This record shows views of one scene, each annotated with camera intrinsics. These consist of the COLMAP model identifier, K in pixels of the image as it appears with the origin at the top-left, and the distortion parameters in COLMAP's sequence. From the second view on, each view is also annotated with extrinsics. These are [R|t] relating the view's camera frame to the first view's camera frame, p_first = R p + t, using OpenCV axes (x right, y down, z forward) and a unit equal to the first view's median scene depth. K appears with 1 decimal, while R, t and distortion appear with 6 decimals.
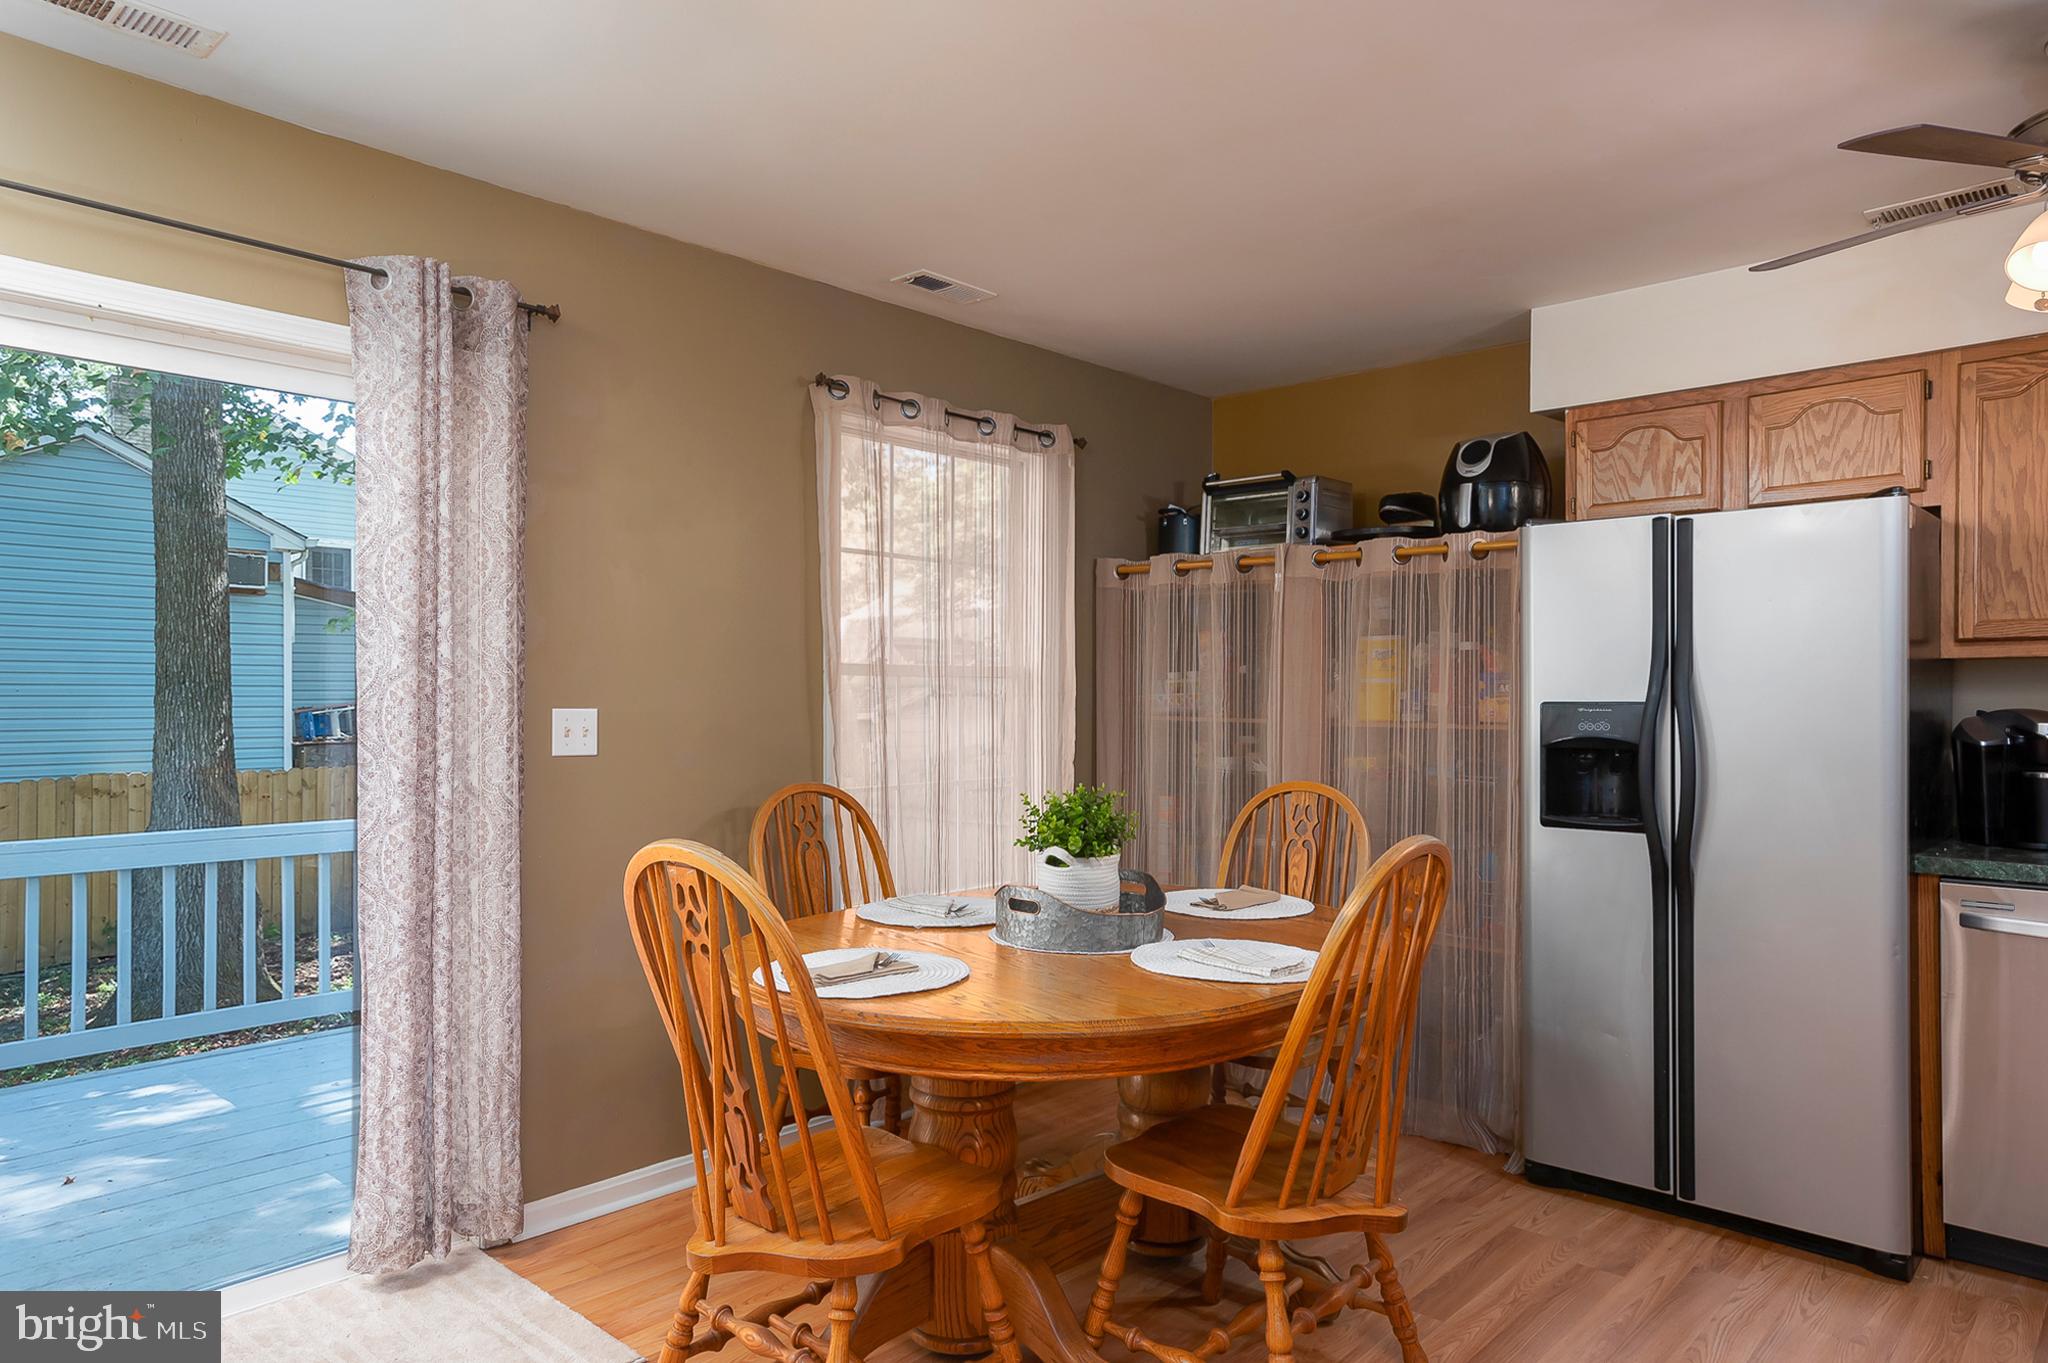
lens RADIAL K [[1274.9, 0, 1016.3], [0, 1274.9, 702.0], [0, 0, 1]] dist [-0.018973, 0.034324]
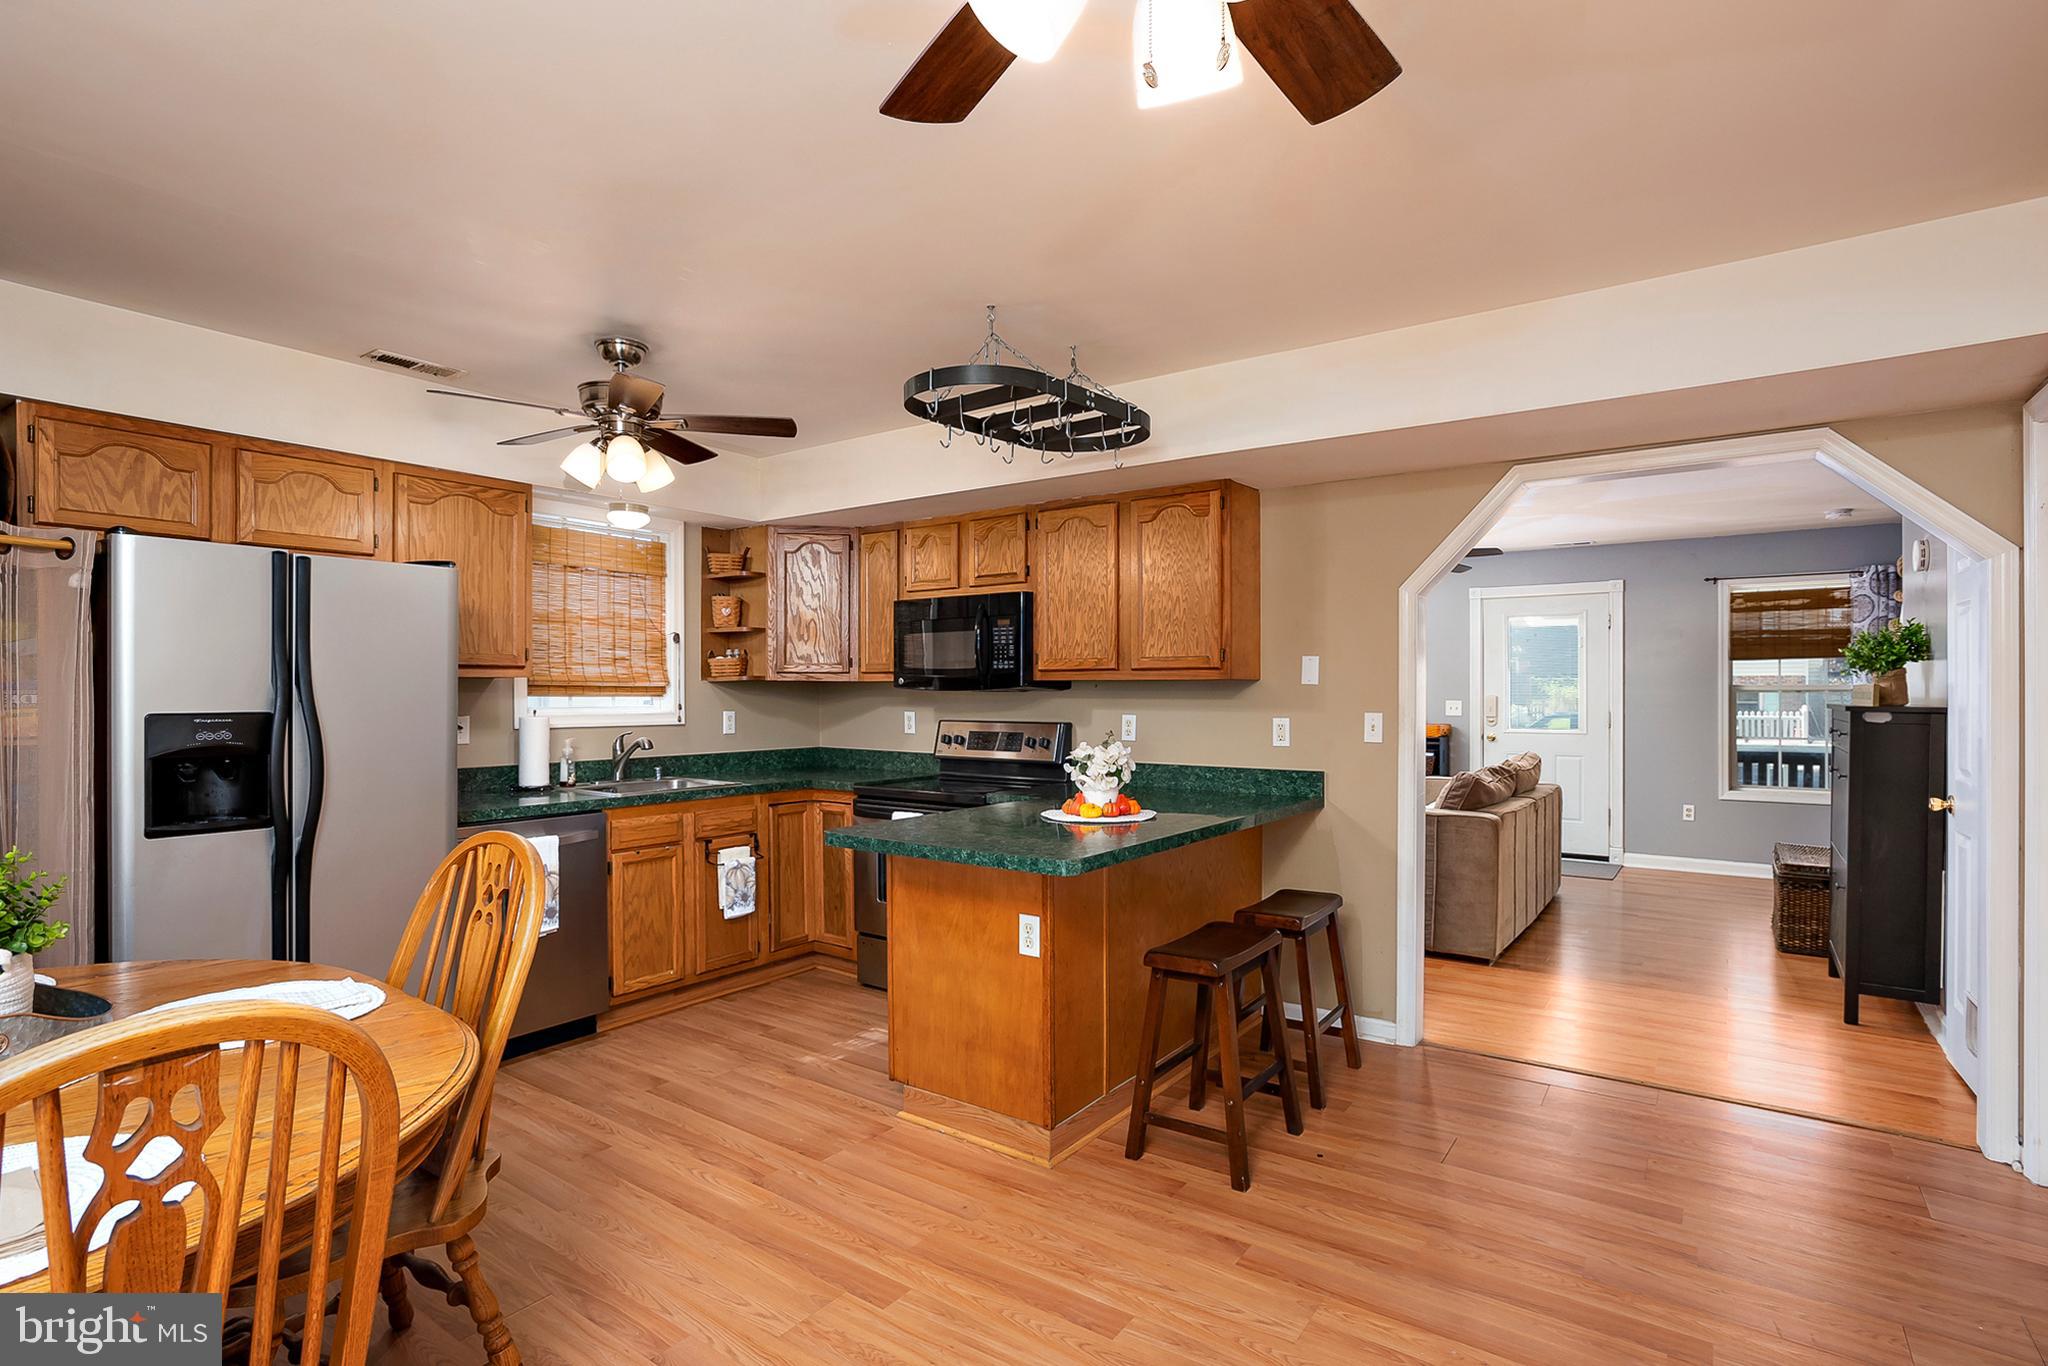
lens RADIAL K [[1004.0, 0, 1034.5], [0, 1004.0, 692.4], [0, 0, 1]] dist [-0.043303, 0.024193]
pose [[-0.128004, -0.003008, 0.991769, -0.441844], [0.001893, 0.999993, 0.003278, -0.017452], [-0.991772, 0.002297, -0.127998, 0.405307]]
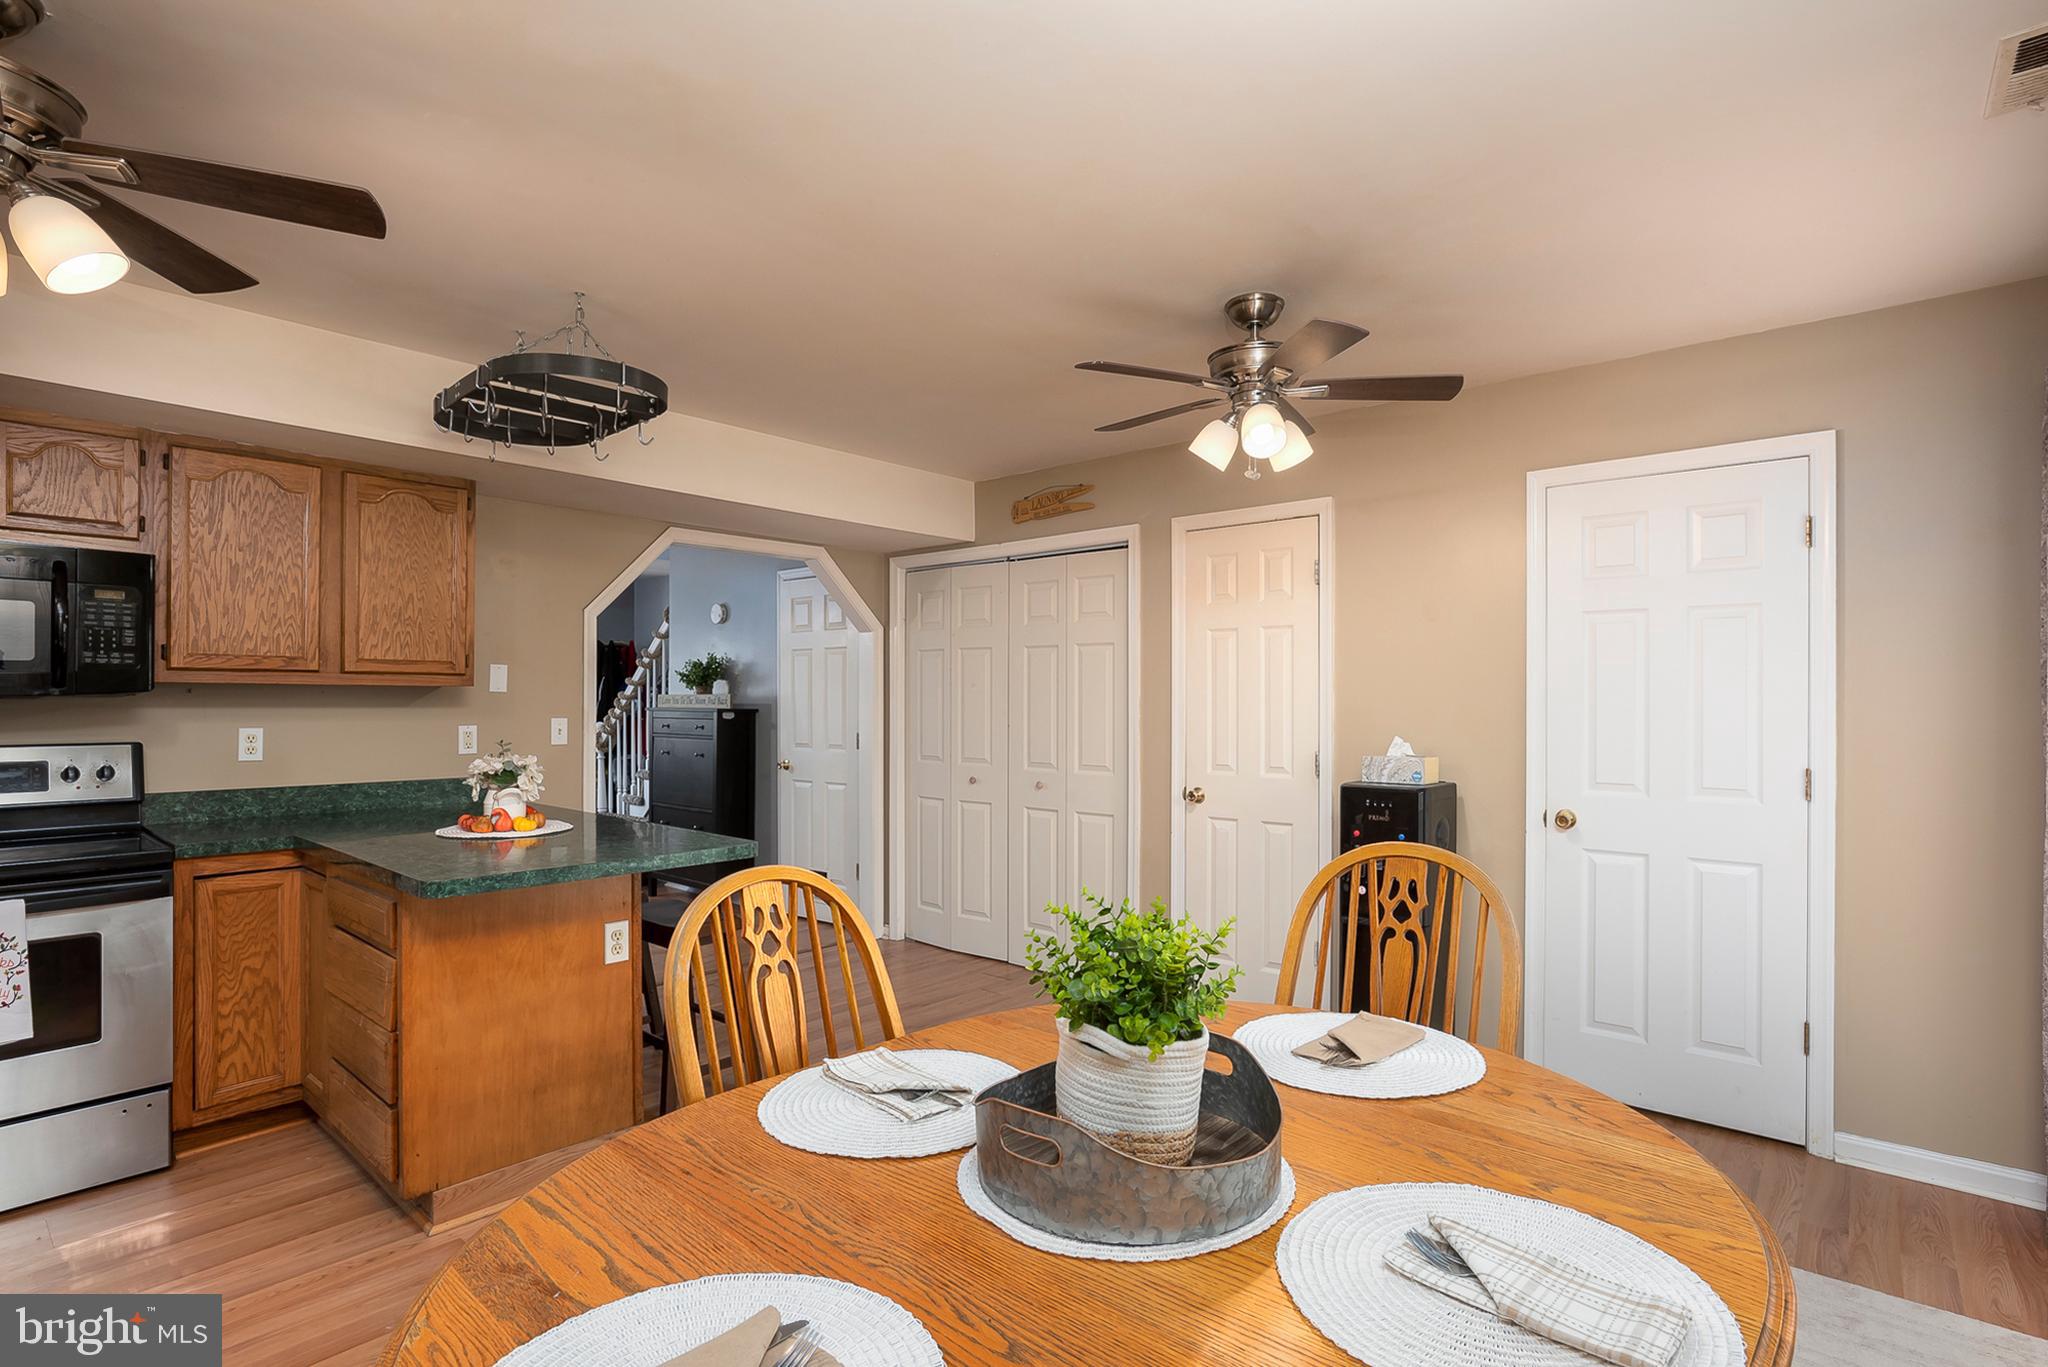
lens RADIAL K [[1004.0, 0, 1034.5], [0, 1004.0, 692.9], [0, 0, 1]] dist [-0.043303, 0.024193]
pose [[-0.998663, -0.004565, -0.051482, 0.096636], [-0.004297, 0.999977, -0.005324, -0.017660], [0.051506, -0.005095, -0.998660, 1.176140]]
